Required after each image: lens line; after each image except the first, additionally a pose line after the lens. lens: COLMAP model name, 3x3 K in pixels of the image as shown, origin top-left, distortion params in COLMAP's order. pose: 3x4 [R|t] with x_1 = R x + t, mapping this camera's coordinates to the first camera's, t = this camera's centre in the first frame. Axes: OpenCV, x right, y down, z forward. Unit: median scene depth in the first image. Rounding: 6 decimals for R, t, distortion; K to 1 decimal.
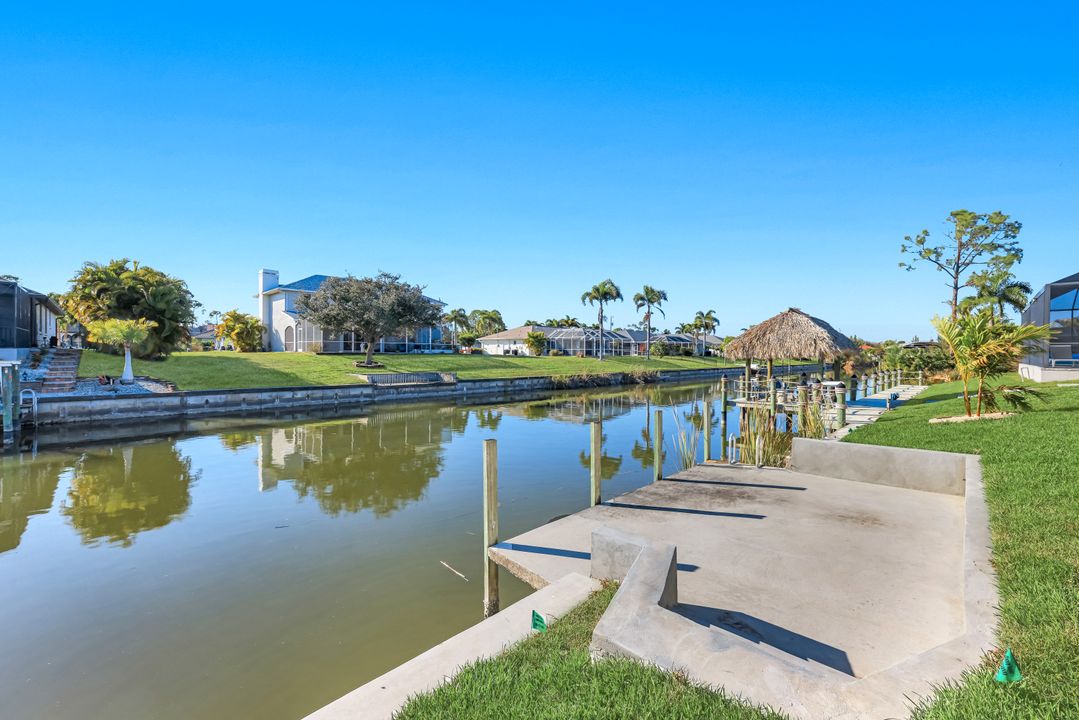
lens RADIAL K [[437.0, 0, 539.5], [0, 437.0, 360.0], [0, 0, 1]] dist [-0.000210, -0.000287]
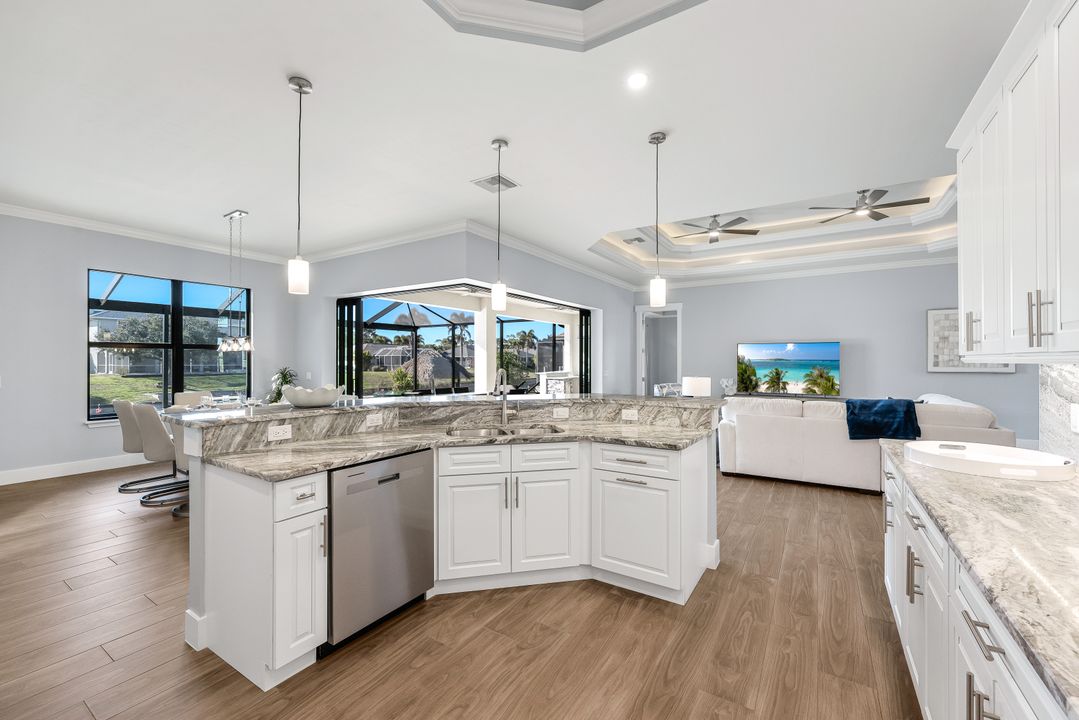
lens RADIAL K [[440.7, 0, 539.5], [0, 440.7, 360.0], [0, 0, 1]] dist [-0.000523, -0.000077]
pose [[0.978372, -0.006742, 0.206742, 0.288211], [0.009700, 0.999865, -0.013296, -0.025923], [-0.206625, 0.015014, 0.978305, -0.335228]]
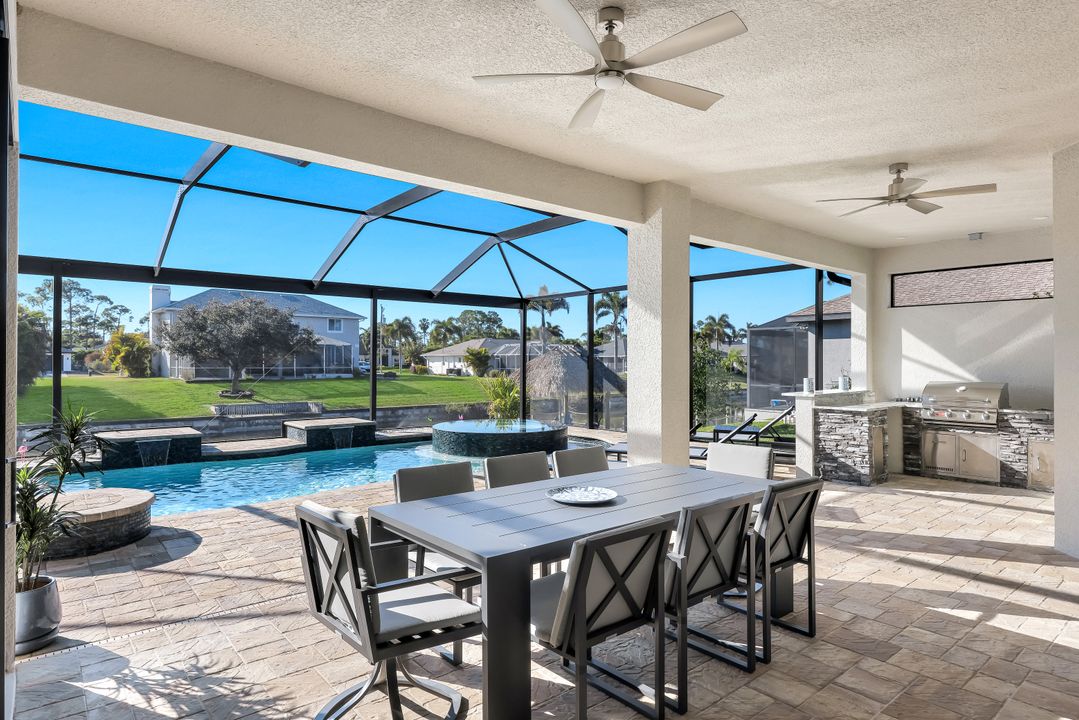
lens RADIAL K [[610.7, 0, 539.5], [0, 610.7, 360.0], [0, 0, 1]] dist [-0.002742, -0.000065]
pose [[0.995461, -0.006402, -0.094957, 0.299244], [0.004765, 0.999836, -0.017458, -0.027994], [0.095053, 0.016926, 0.995328, -0.189359]]
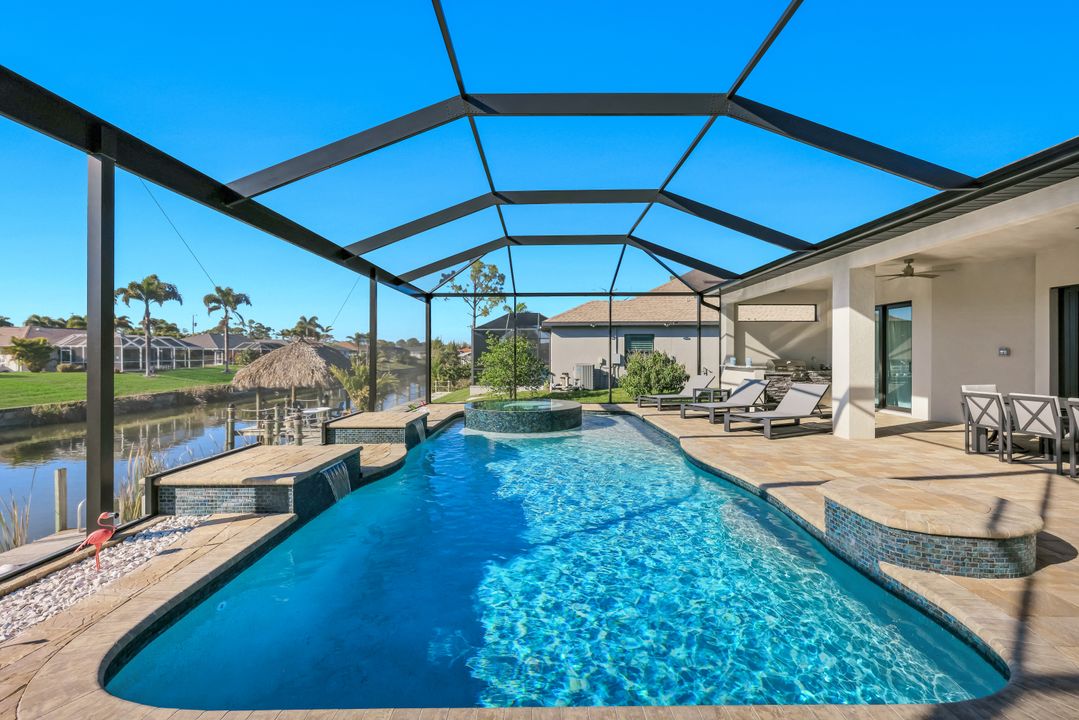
lens RADIAL K [[448.2, 0, 539.5], [0, 448.2, 360.0], [0, 0, 1]] dist [0.000129, -0.000035]
pose [[0.714691, -0.016490, 0.699246, 0.098235], [0.016356, 0.999843, 0.006862, -0.027940], [-0.699249, 0.006533, 0.714848, -0.089199]]
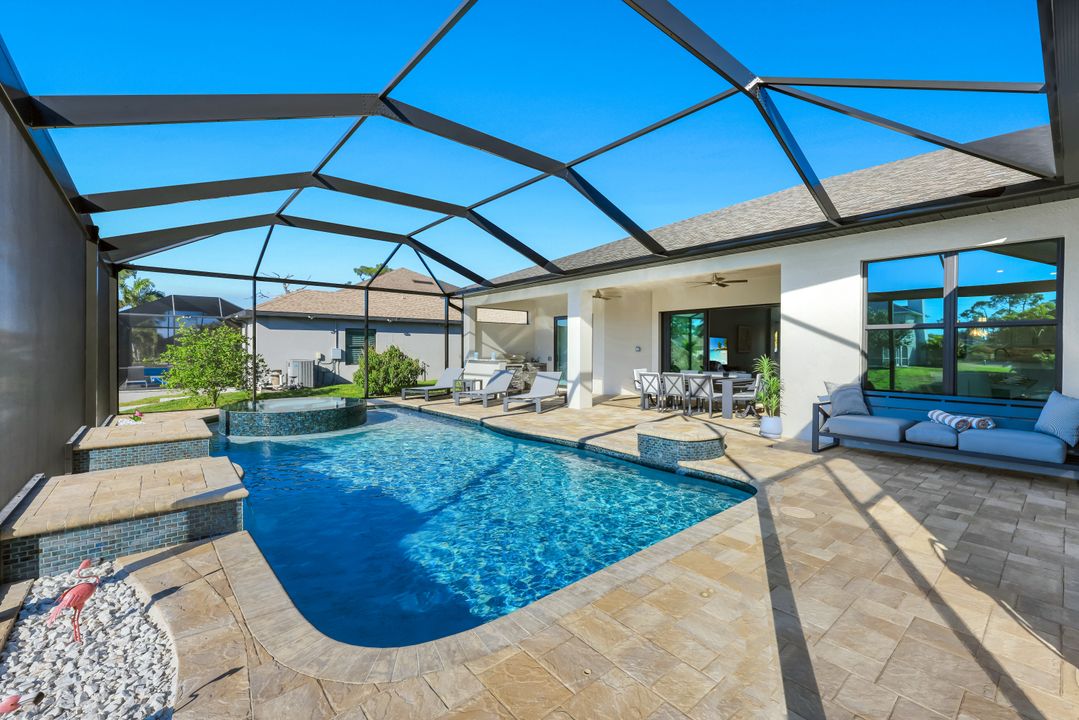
lens RADIAL K [[454.8, 0, 539.5], [0, 454.8, 360.0], [0, 0, 1]] dist [0.001329, -0.000016]
pose [[0.084153, -0.027508, 0.996073, 0.051437], [0.011252, 0.999581, 0.026655, -0.028415], [-0.996389, 0.008965, 0.084428, -0.047862]]
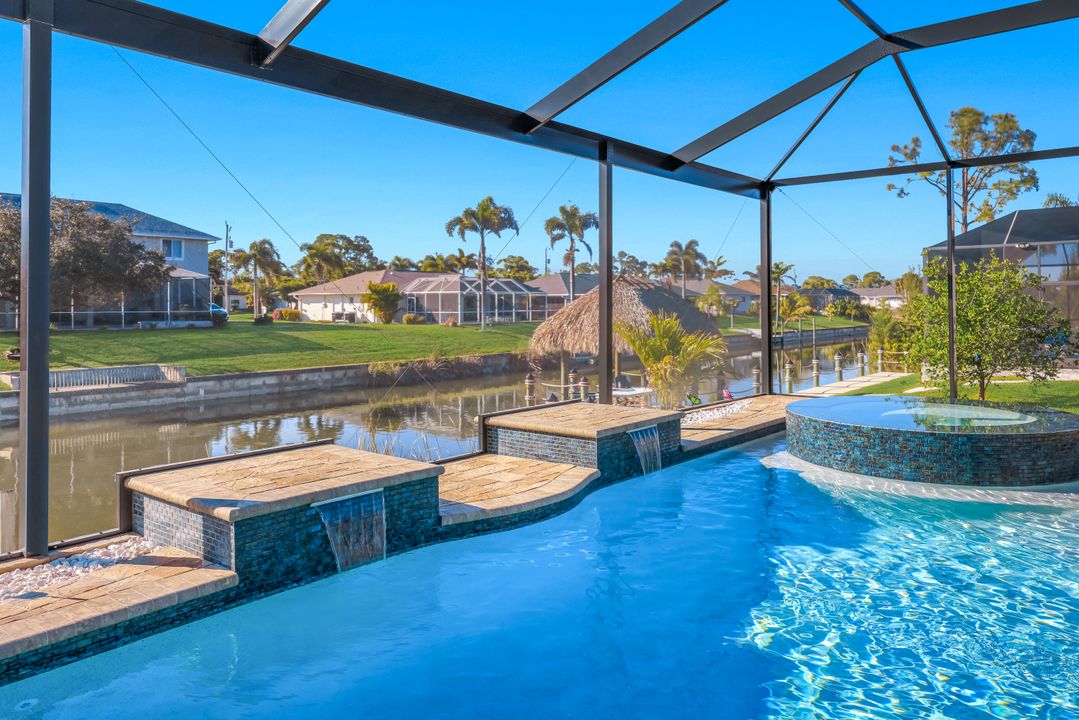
lens RADIAL K [[777.1, 0, 545.6], [0, 777.1, 297.9], [0, 0, 1]] dist [-0.000717, -0.000853]
pose [[0.995384, -0.010887, 0.095351, 0.152181], [0.012934, 0.999698, -0.020878, -0.026659], [-0.095095, 0.022015, 0.995225, -0.083673]]
